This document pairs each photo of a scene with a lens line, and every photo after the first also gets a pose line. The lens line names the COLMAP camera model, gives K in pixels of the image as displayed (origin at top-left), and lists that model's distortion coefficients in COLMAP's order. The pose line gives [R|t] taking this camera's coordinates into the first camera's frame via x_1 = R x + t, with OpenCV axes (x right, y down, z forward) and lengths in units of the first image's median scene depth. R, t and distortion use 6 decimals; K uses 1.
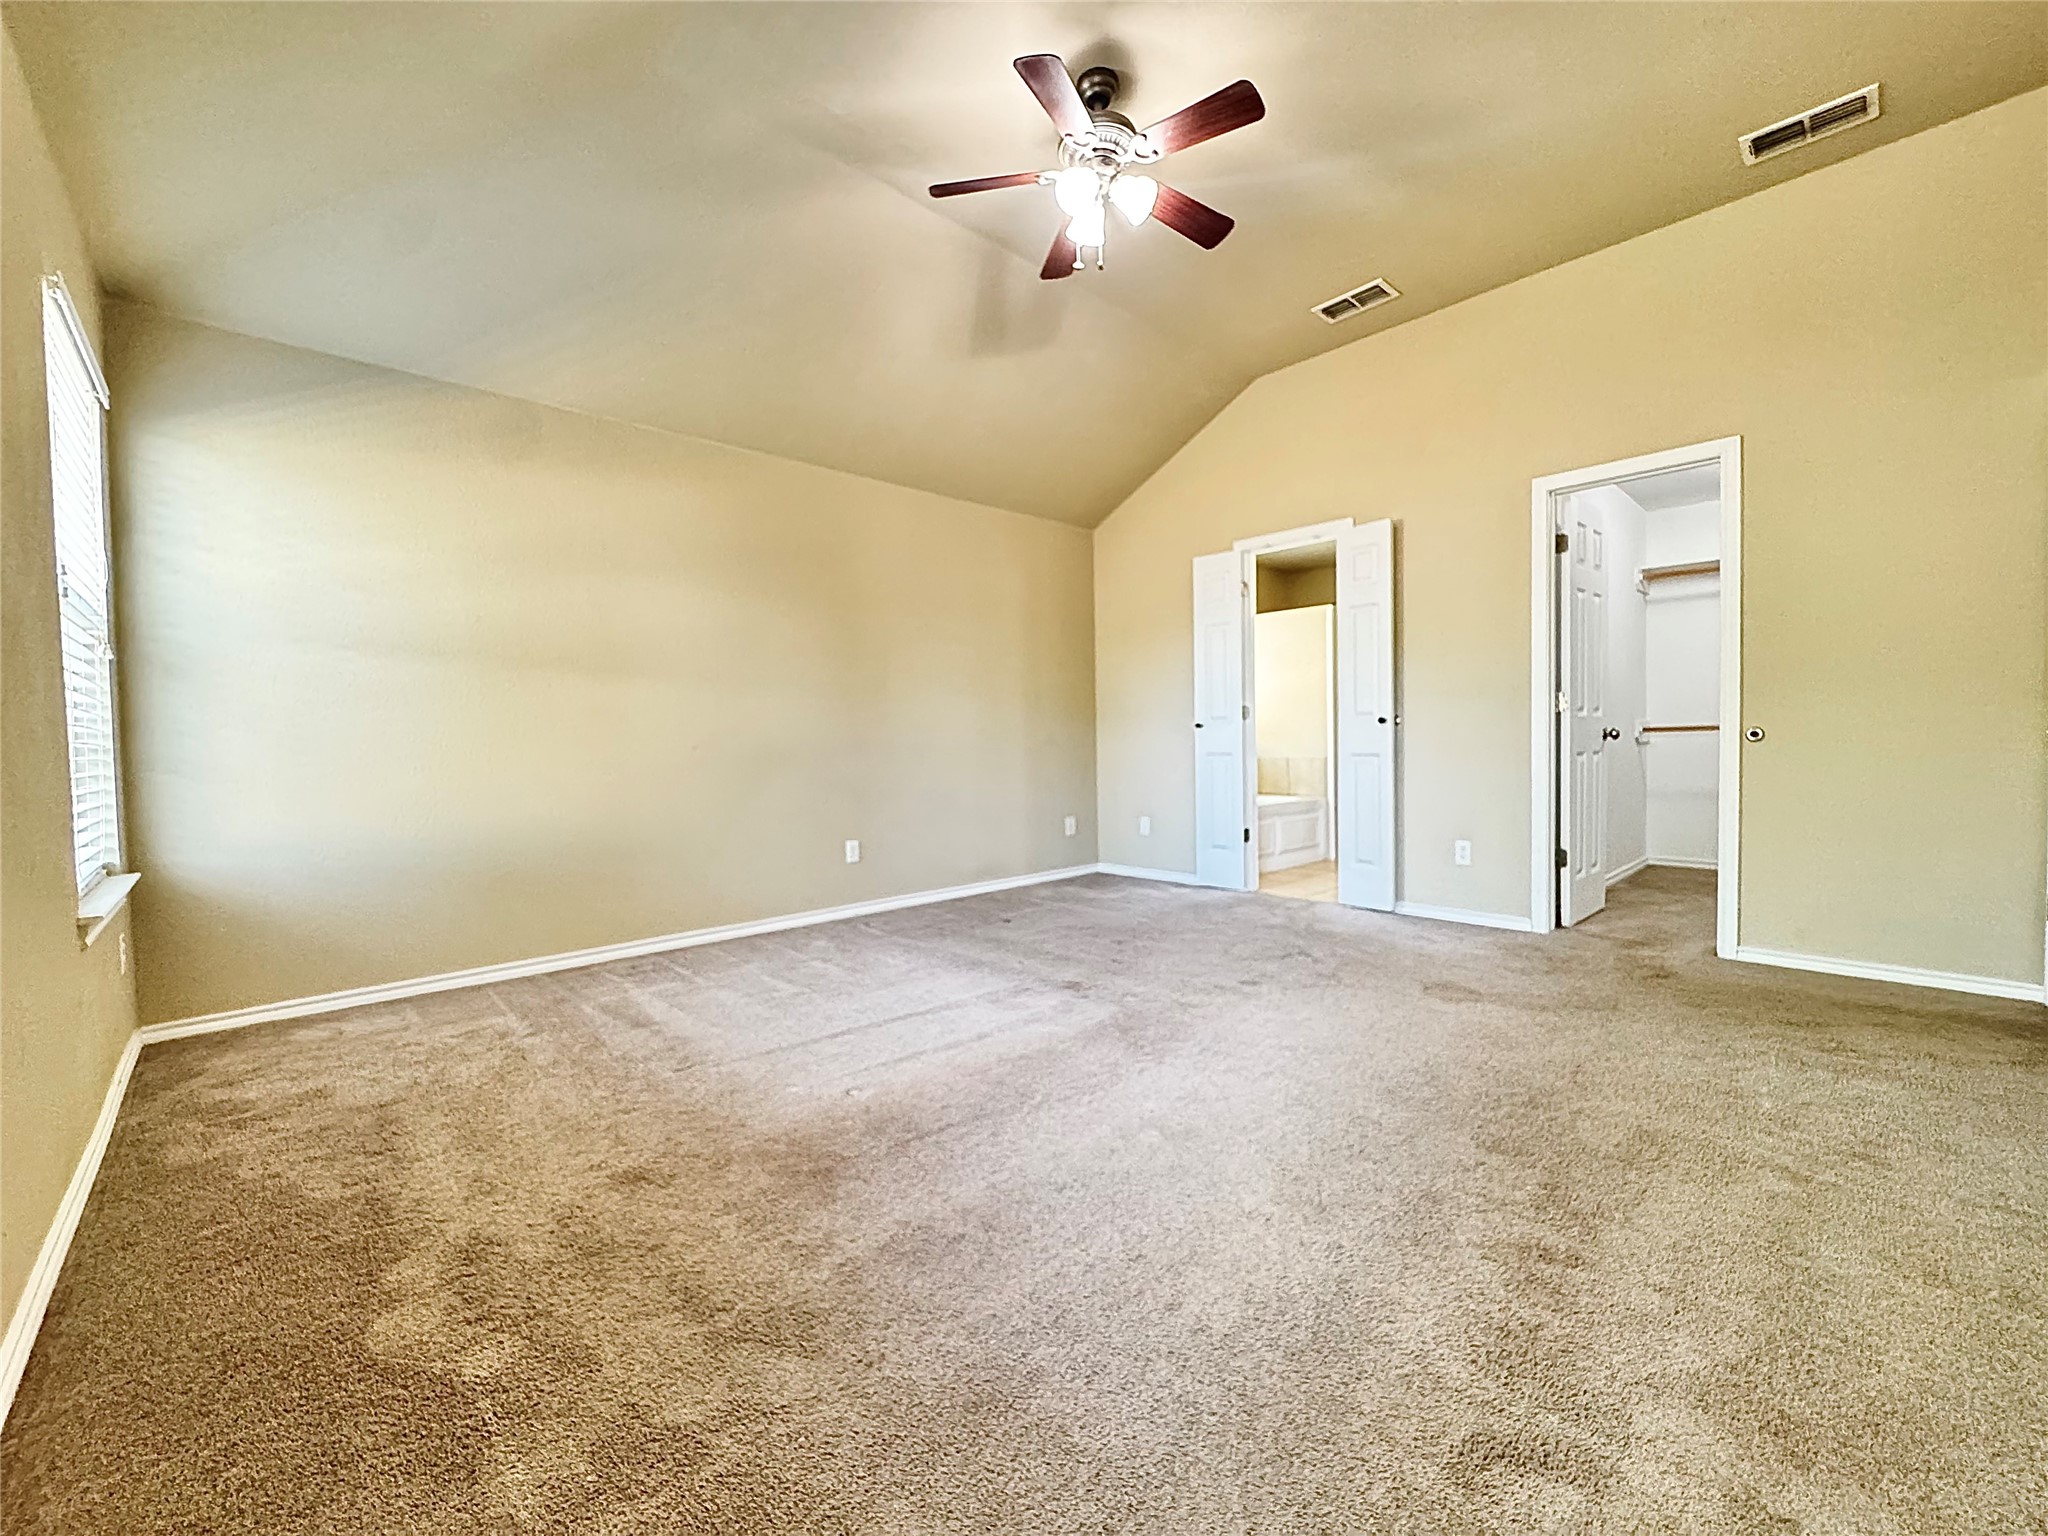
lens RADIAL K [[822.6, 0, 1027.8], [0, 822.6, 771.8], [0, 0, 1]] dist [-0.008442, -0.000751]
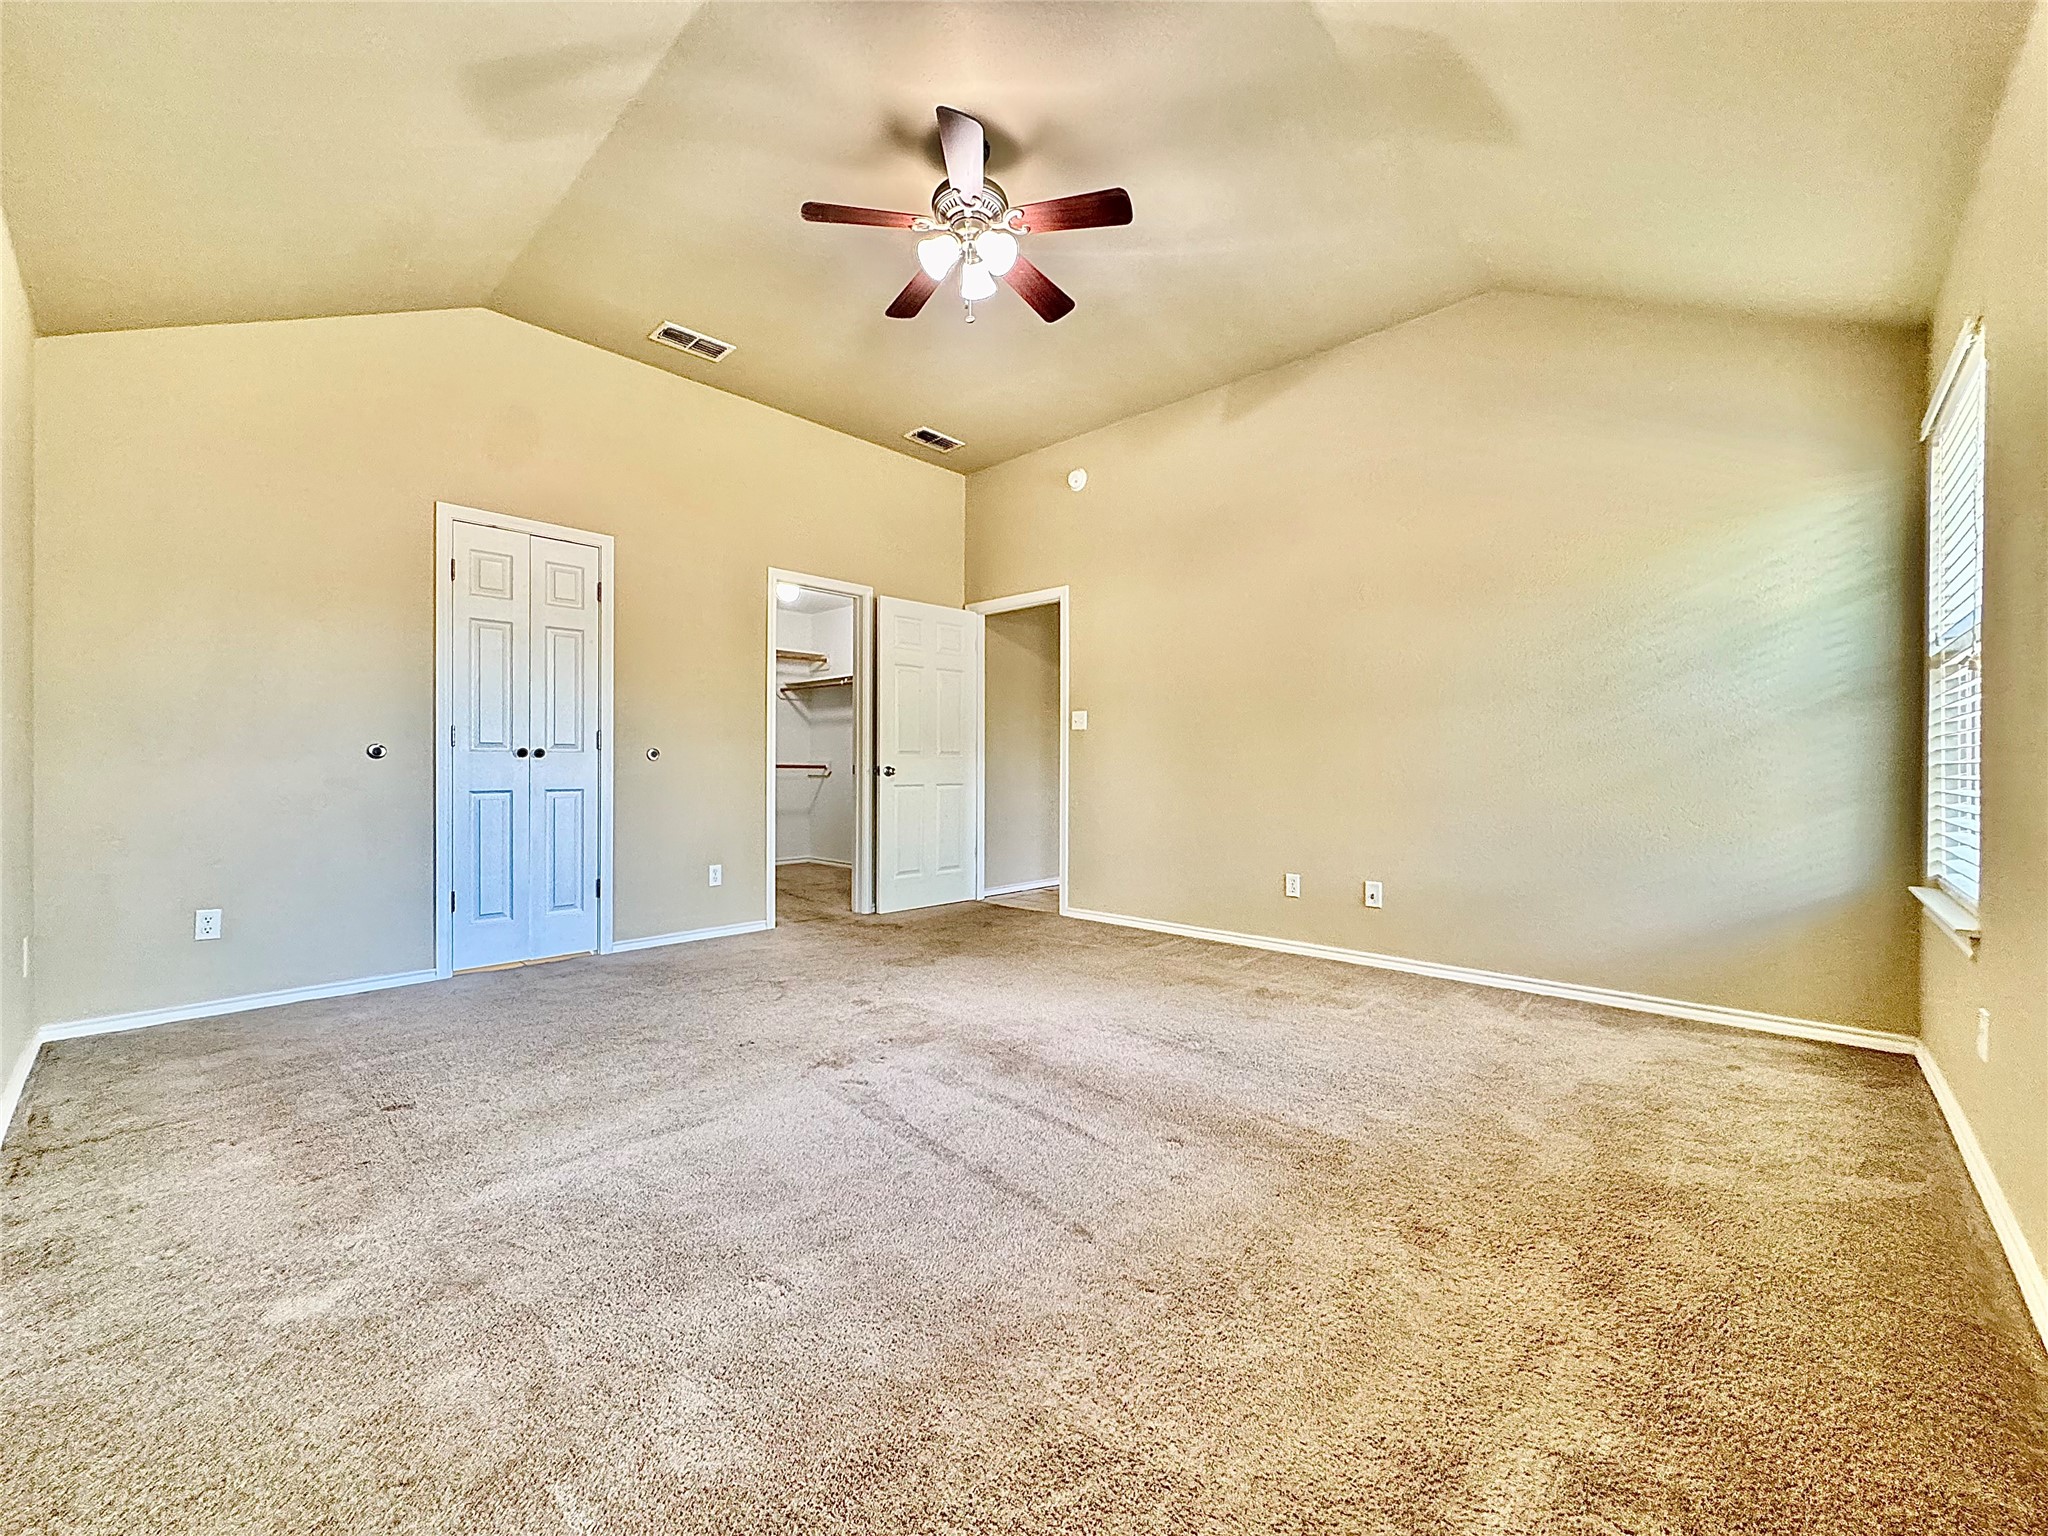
lens RADIAL K [[822.6, 0, 1022.9], [0, 822.6, 764.4], [0, 0, 1]] dist [-0.008442, -0.000751]
pose [[-0.070142, 0.019707, 0.997342, -1.019419], [0.033681, 0.999282, -0.017376, -0.028725], [-0.996968, 0.032373, -0.070755, 1.098824]]
